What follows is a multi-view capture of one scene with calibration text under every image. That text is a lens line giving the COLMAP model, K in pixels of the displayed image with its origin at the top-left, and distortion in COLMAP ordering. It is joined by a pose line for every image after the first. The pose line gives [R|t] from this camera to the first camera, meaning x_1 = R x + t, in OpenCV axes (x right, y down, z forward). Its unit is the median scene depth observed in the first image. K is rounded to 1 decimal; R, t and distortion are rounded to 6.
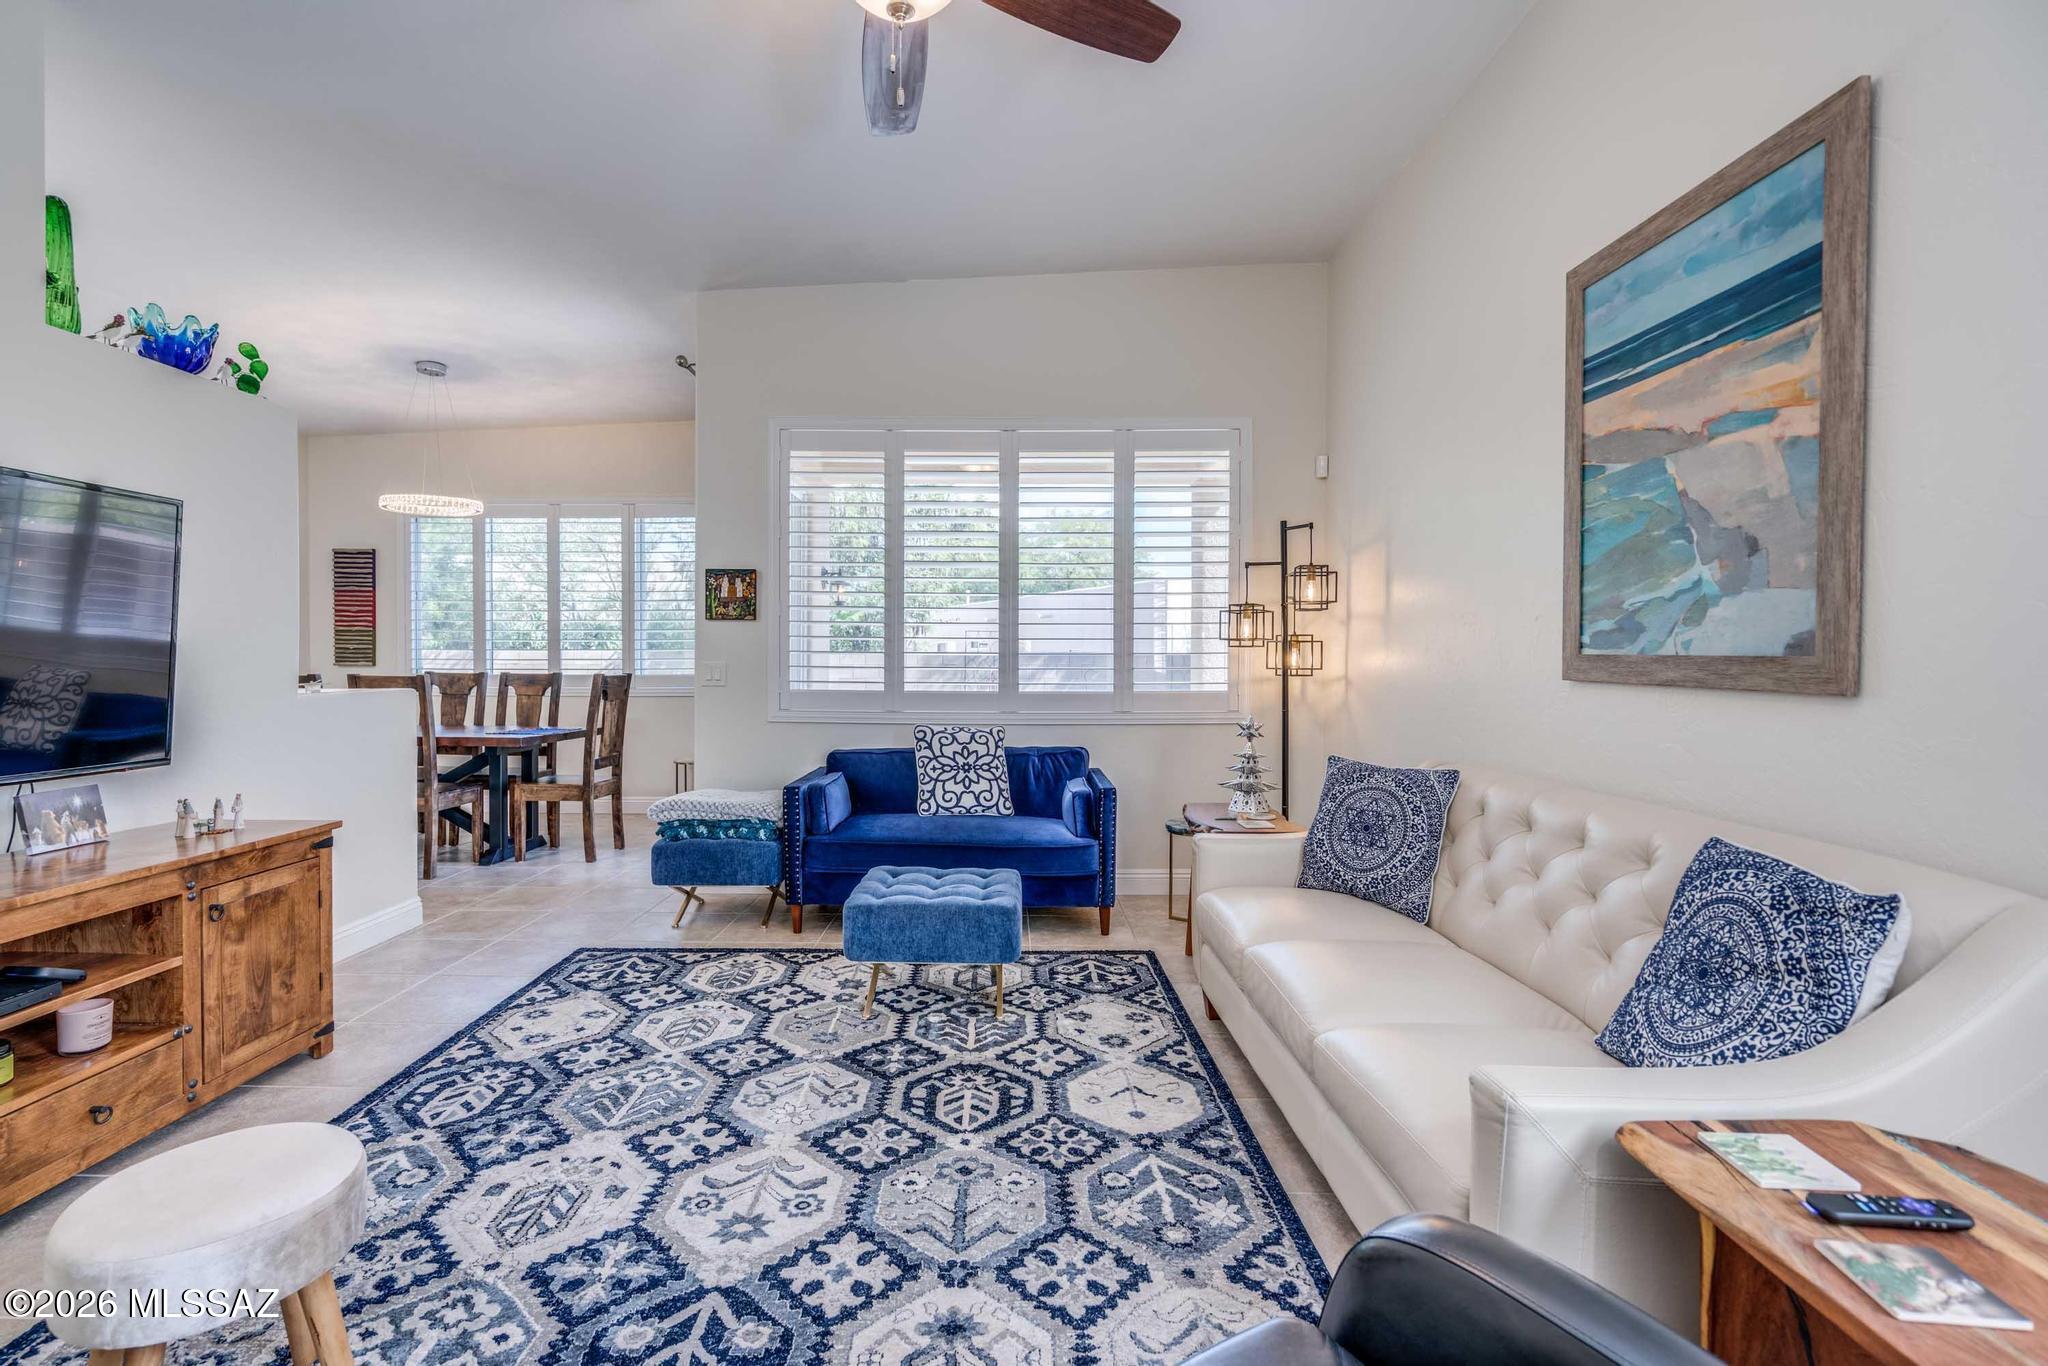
lens RADIAL K [[929.6, 0, 993.9], [0, 929.6, 674.5], [0, 0, 1]] dist [-0.007208, 0.002902]
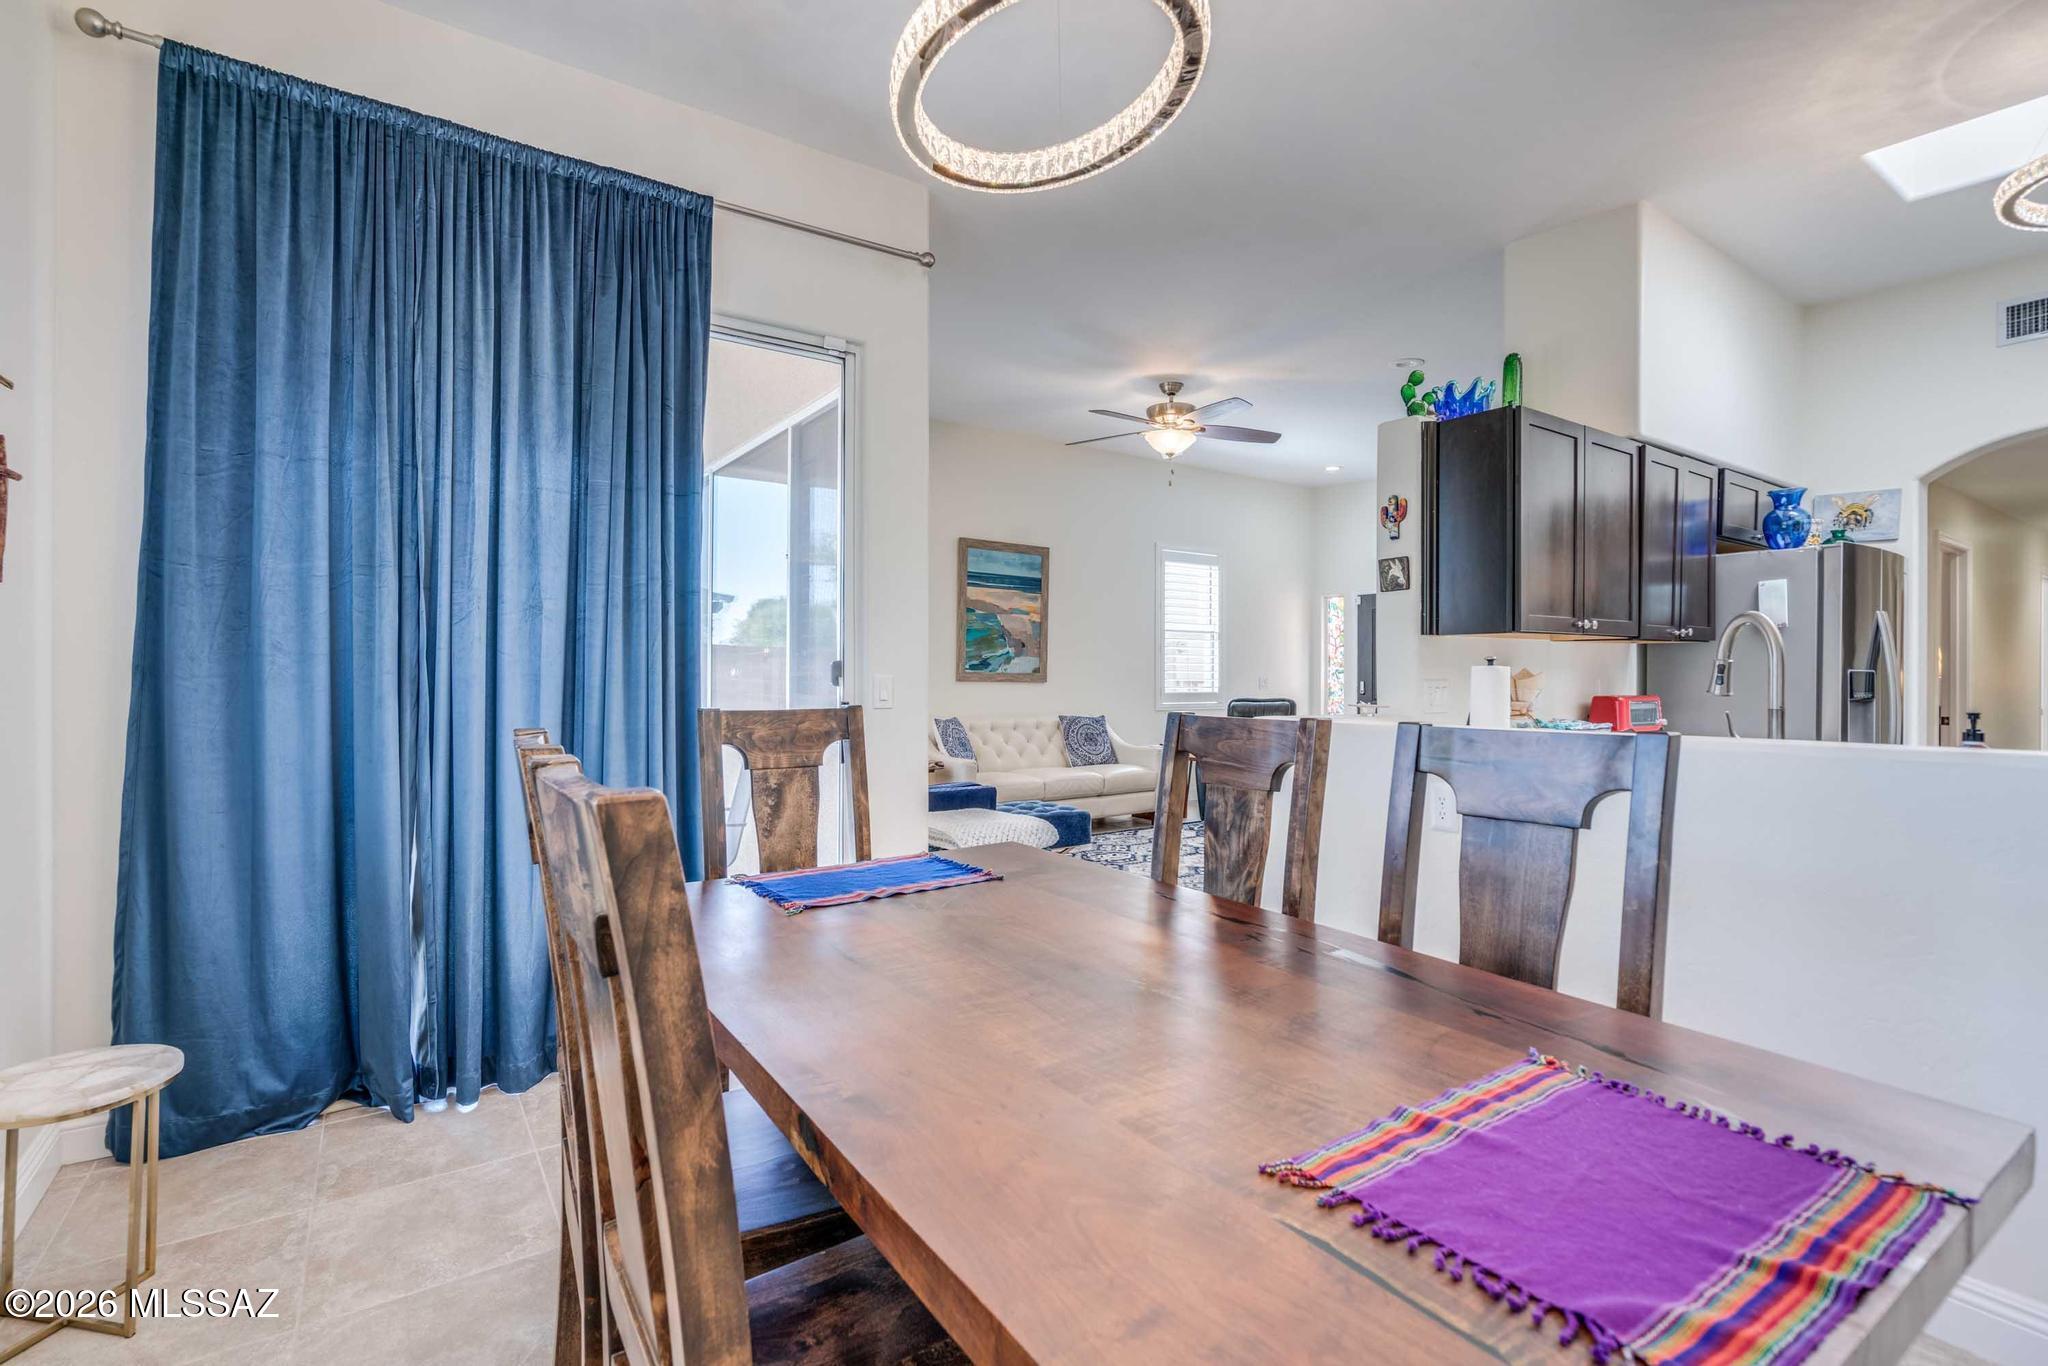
lens RADIAL K [[929.6, 0, 1006.6], [0, 929.6, 674.4], [0, 0, 1]] dist [-0.007208, 0.002902]
pose [[-0.579073, -0.007971, 0.815237, -1.788317], [0.004077, 0.999911, 0.012673, -0.049049], [-0.815266, 0.010663, -0.578989, 2.540241]]
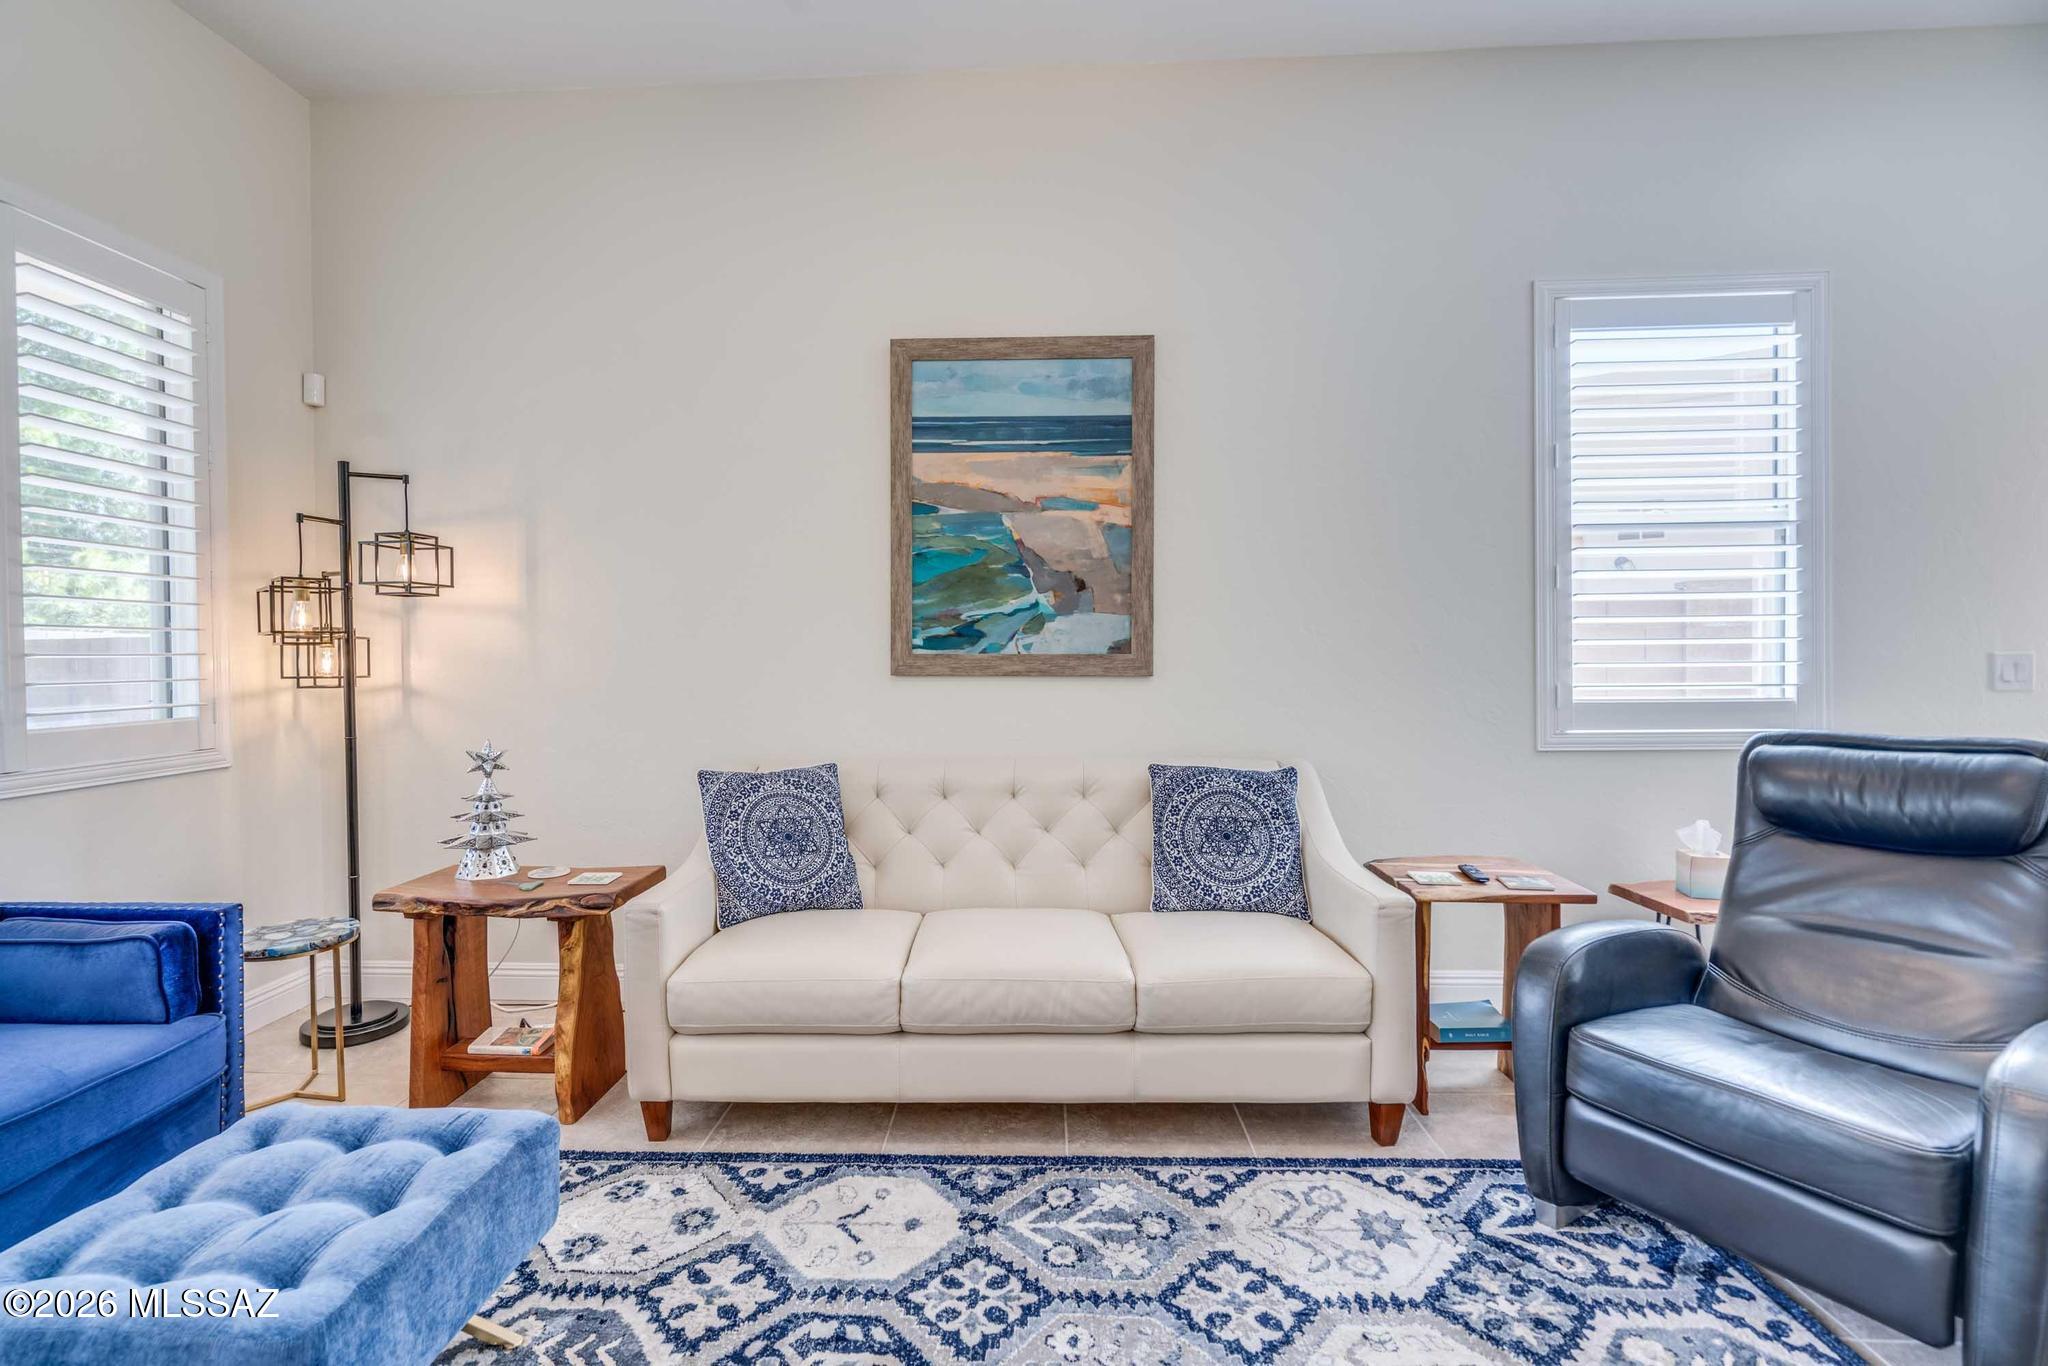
lens RADIAL K [[920.7, 0, 999.2], [0, 920.7, 674.5], [0, 0, 1]] dist [-0.008107, 0.001041]
pose [[0.033279, -0.019883, 0.999248, -0.587901], [0.025644, 0.999490, 0.019034, -0.014129], [-0.999117, 0.024991, 0.033772, 0.829884]]
